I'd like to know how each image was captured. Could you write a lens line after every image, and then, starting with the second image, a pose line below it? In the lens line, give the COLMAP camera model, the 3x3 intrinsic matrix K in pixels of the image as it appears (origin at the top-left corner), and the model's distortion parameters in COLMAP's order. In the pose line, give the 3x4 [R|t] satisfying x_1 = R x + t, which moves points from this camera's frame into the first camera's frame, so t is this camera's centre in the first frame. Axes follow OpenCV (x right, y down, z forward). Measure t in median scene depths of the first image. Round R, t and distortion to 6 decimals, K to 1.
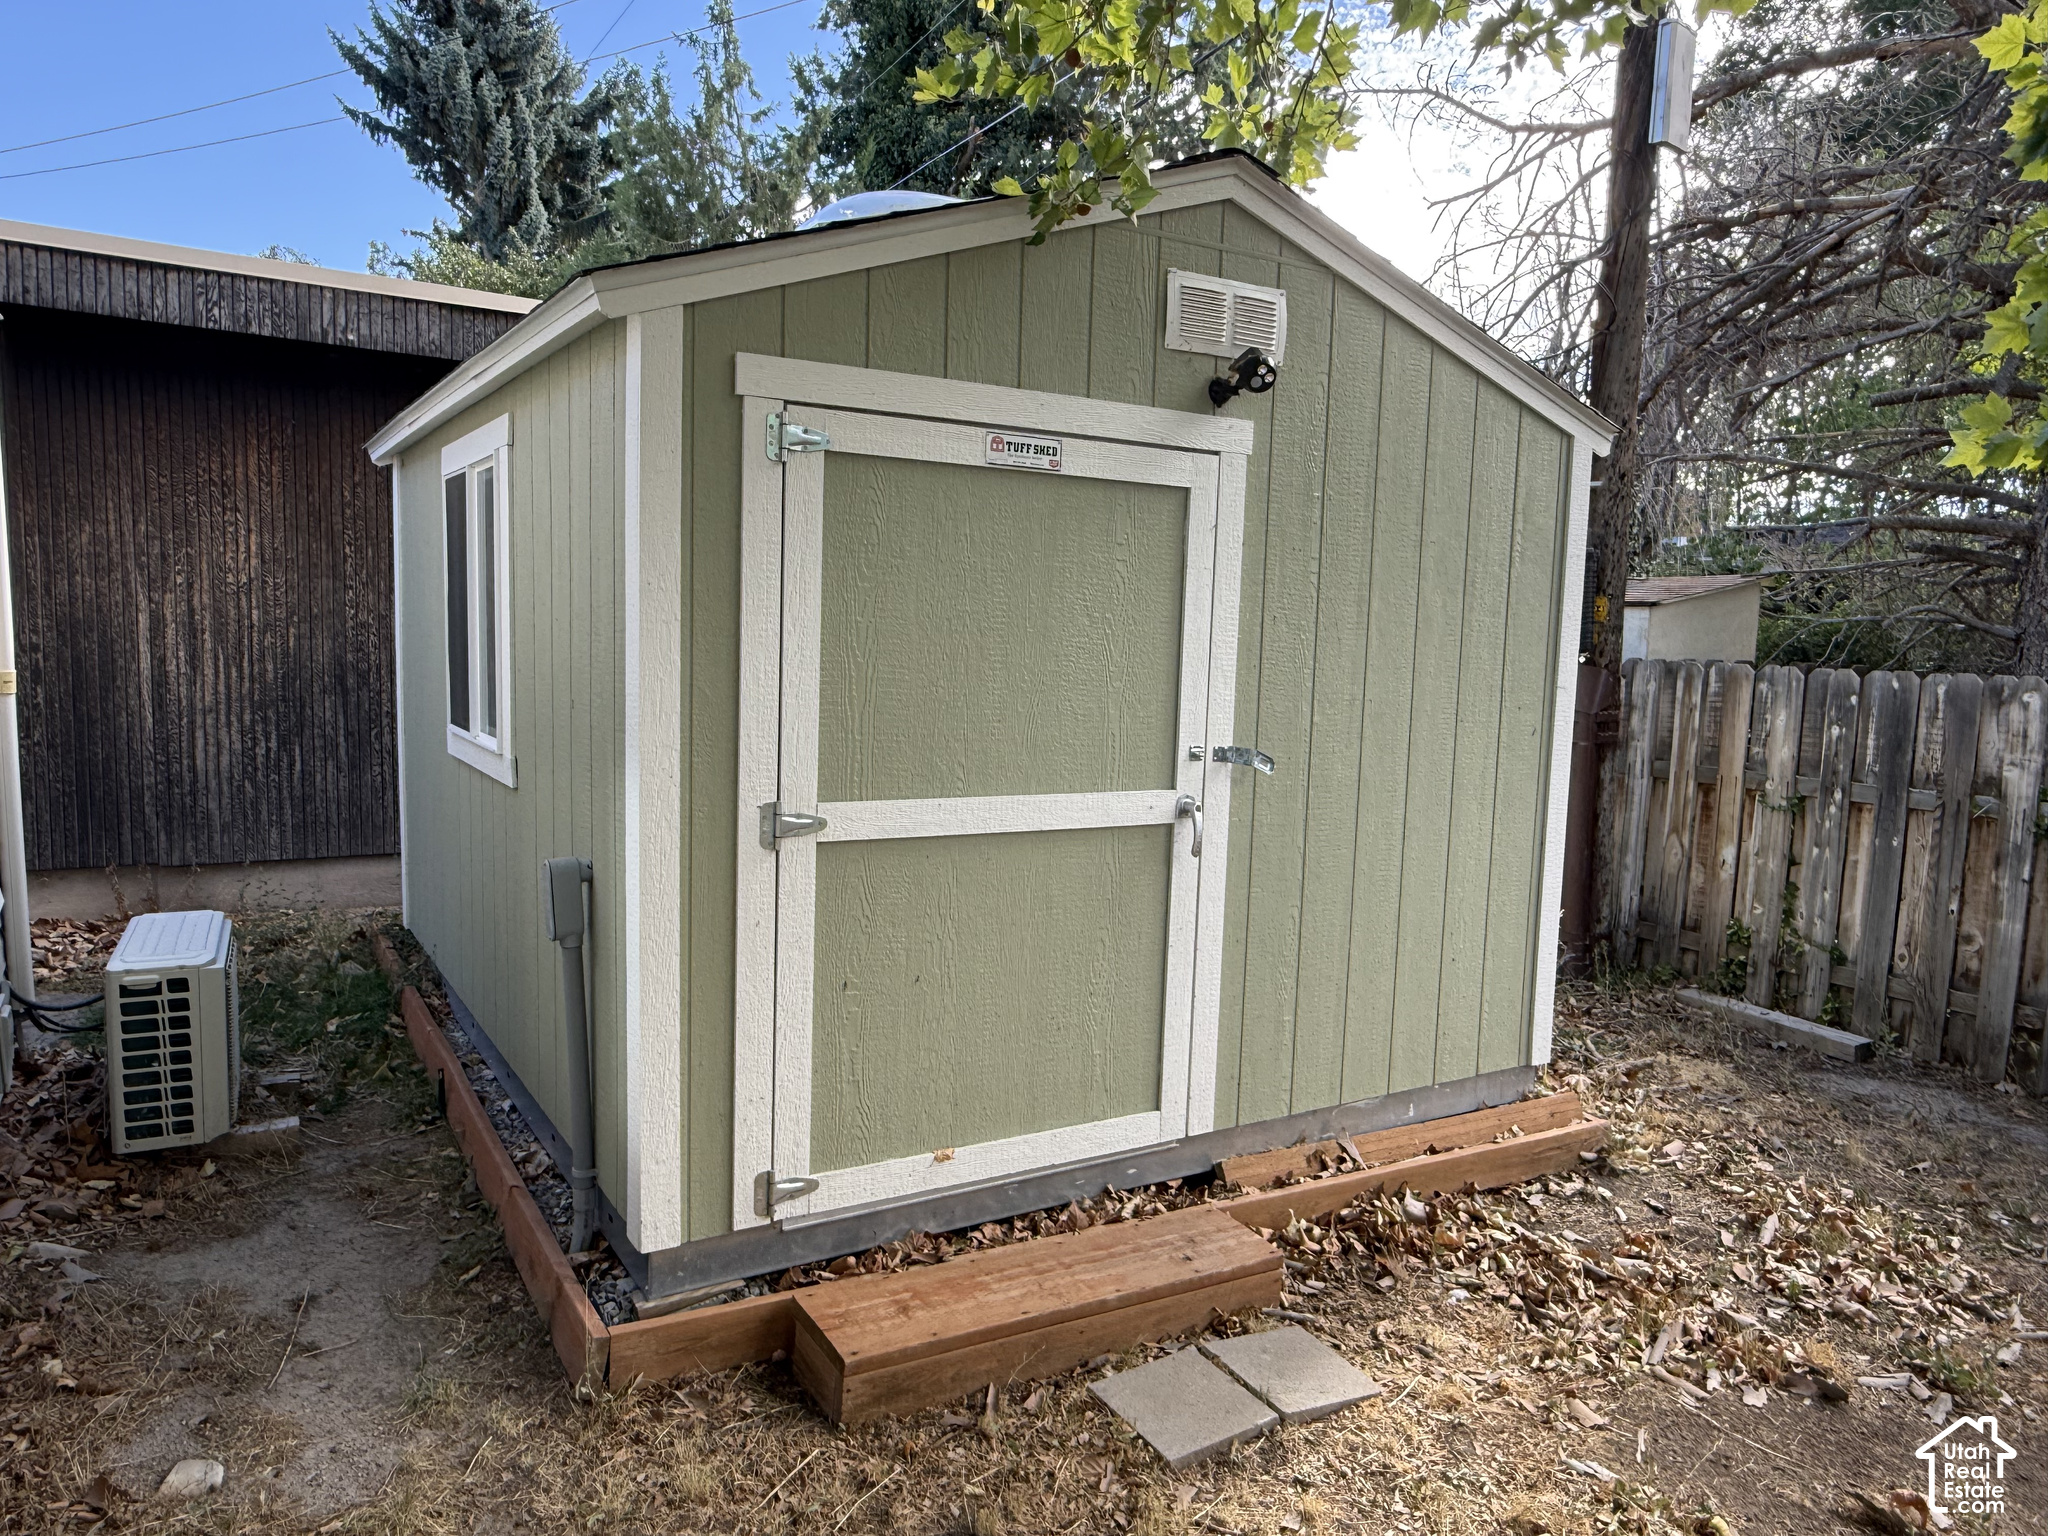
lens RADIAL K [[1368.6, 0, 1024.0], [0, 1368.6, 768.0], [0, 0, 1]] dist [-0.005098, -0.002523]
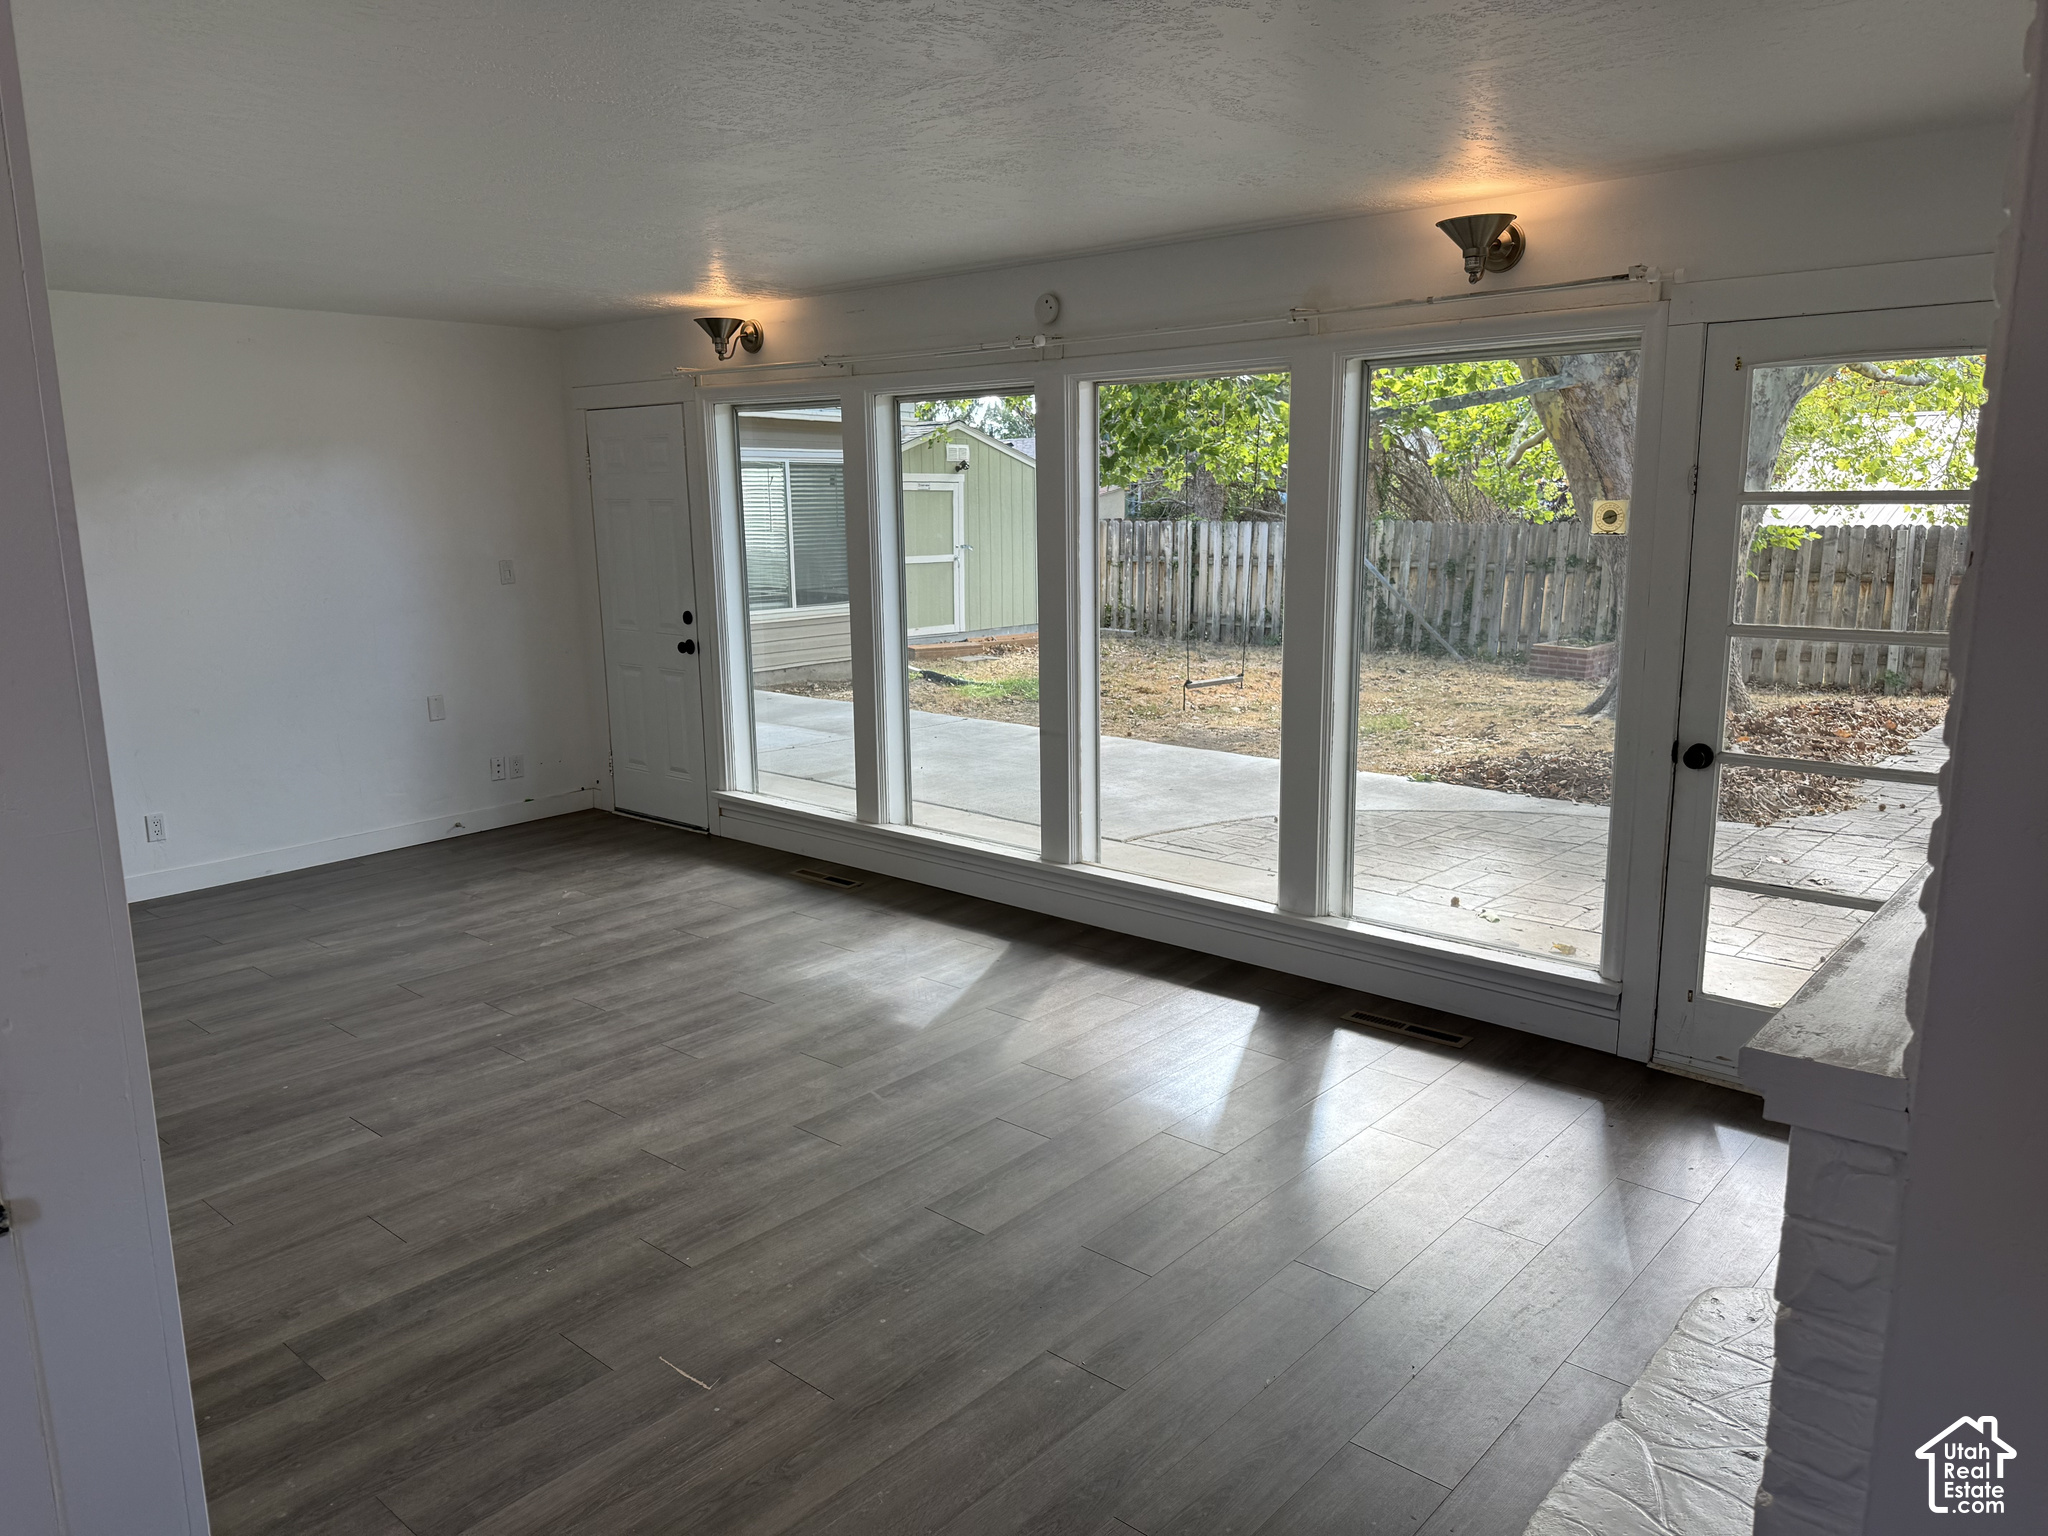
lens RADIAL K [[1436.3, 0, 1024.0], [0, 1436.3, 768.0], [0, 0, 1]] dist [0.160351, -0.310825]
pose [[0.959289, -0.087243, 0.268613, -1.044269], [0.063892, 0.993473, 0.094496, 0.290930], [-0.275103, -0.073487, 0.958602, -3.846429]]
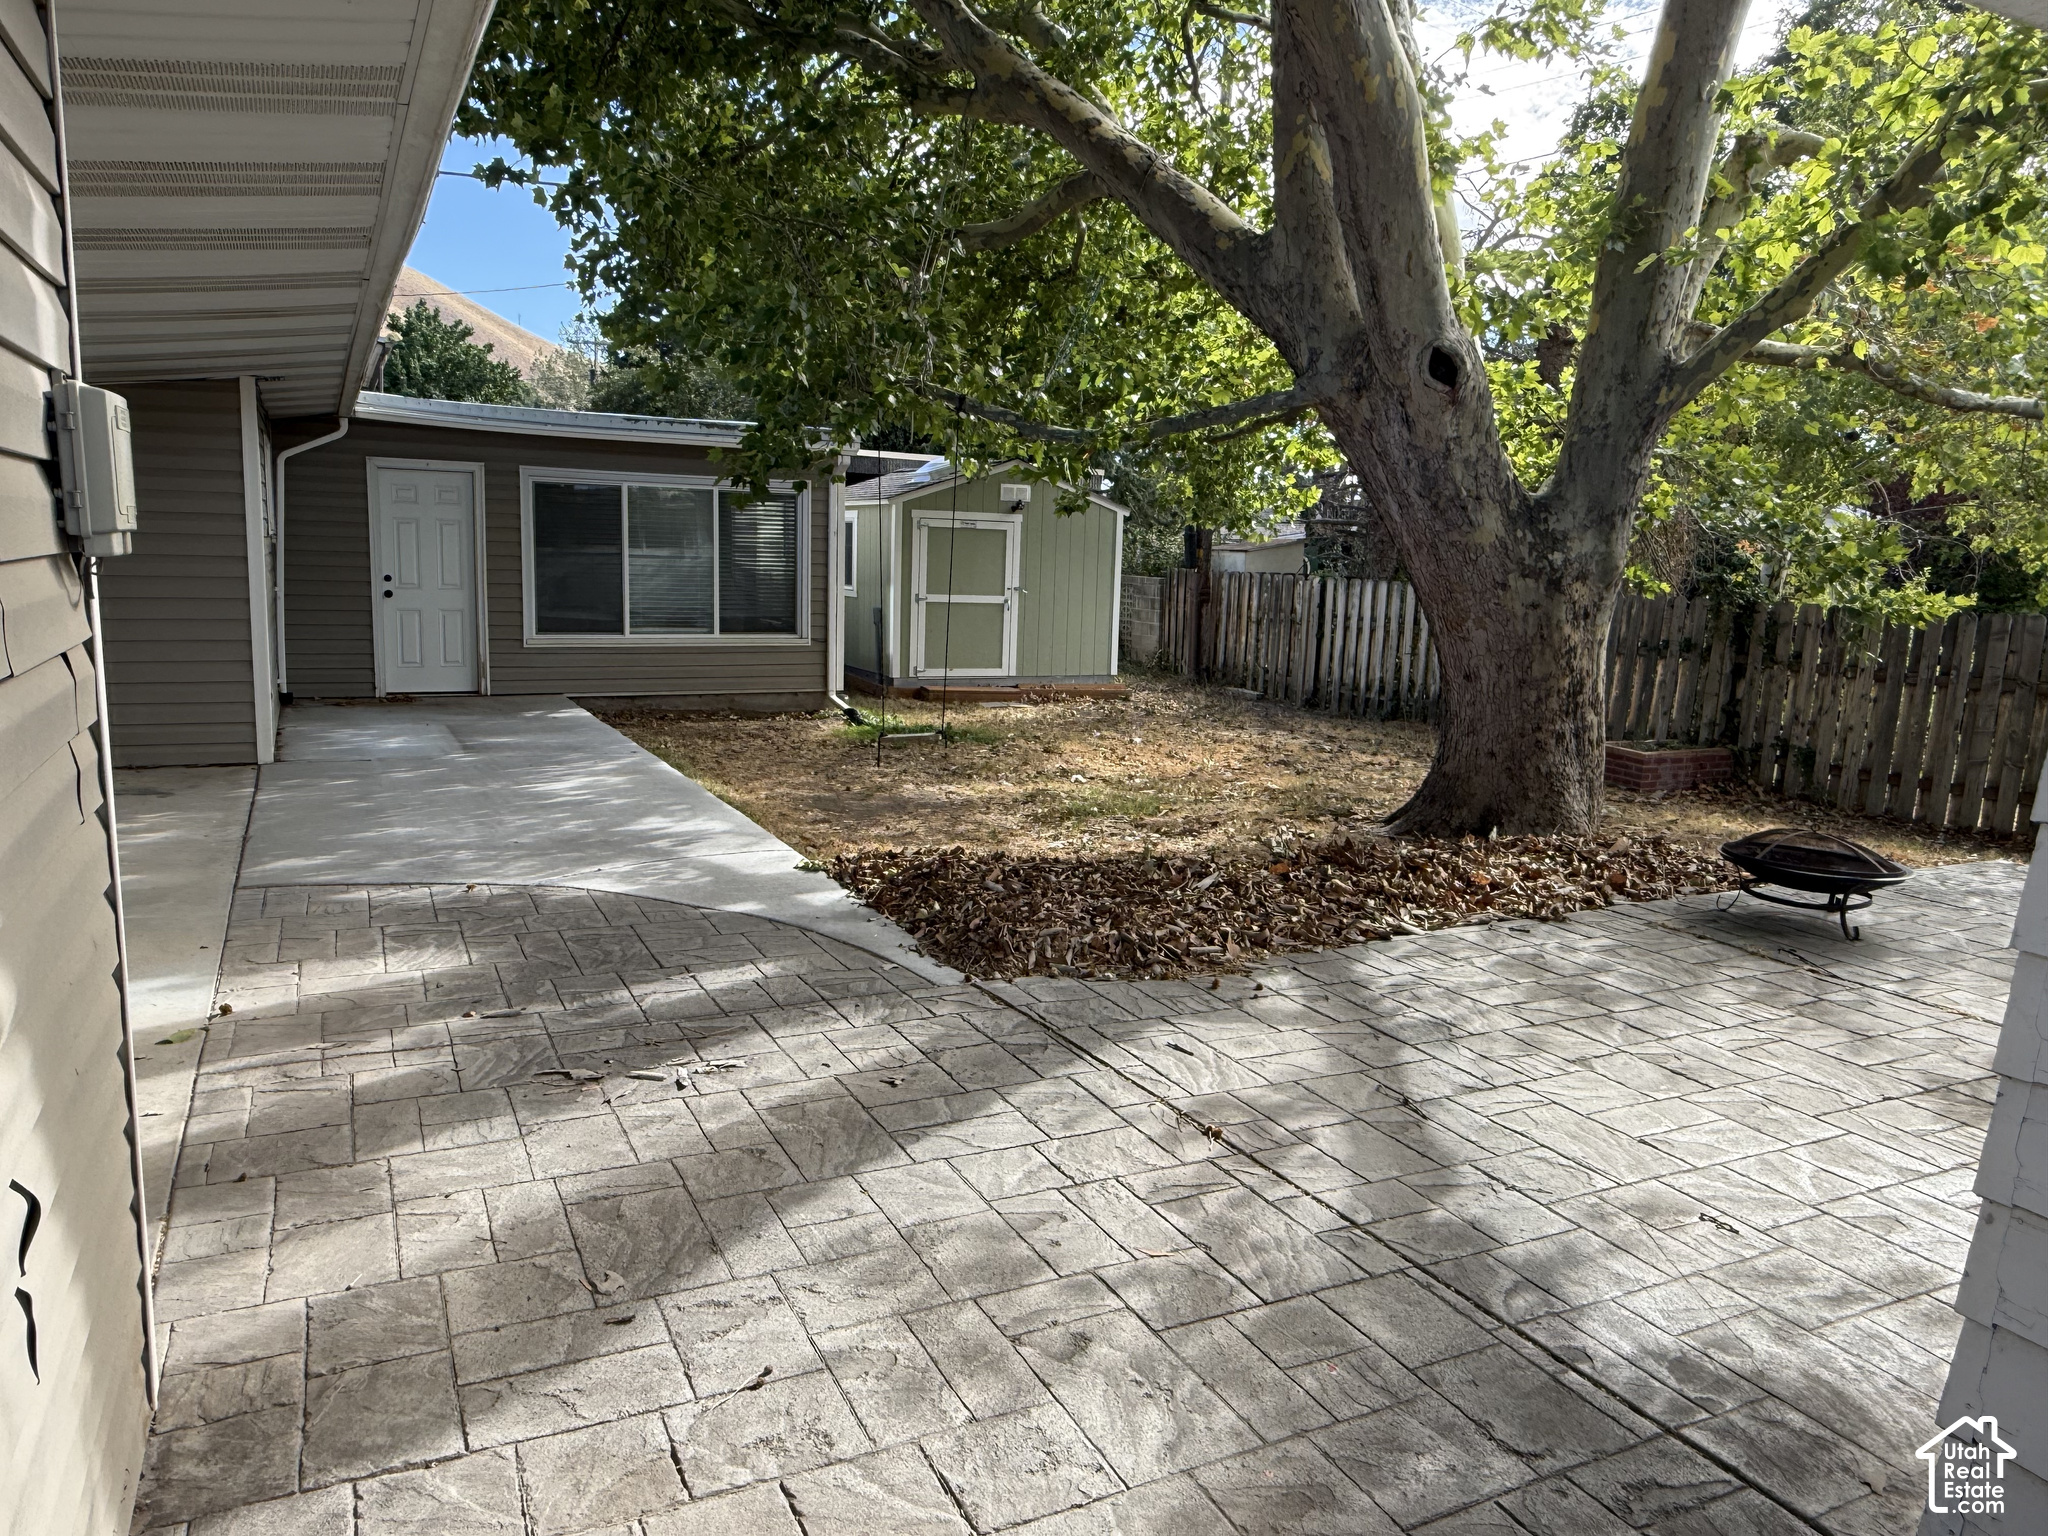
lens RADIAL K [[1368.6, 0, 1024.0], [0, 1368.6, 768.0], [0, 0, 1]] dist [-0.005098, -0.002523]
pose [[0.994360, 0.019477, -0.104254, 0.651514], [-0.014172, 0.998579, 0.051381, 0.347539], [0.105107, -0.049614, 0.993223, -3.497142]]
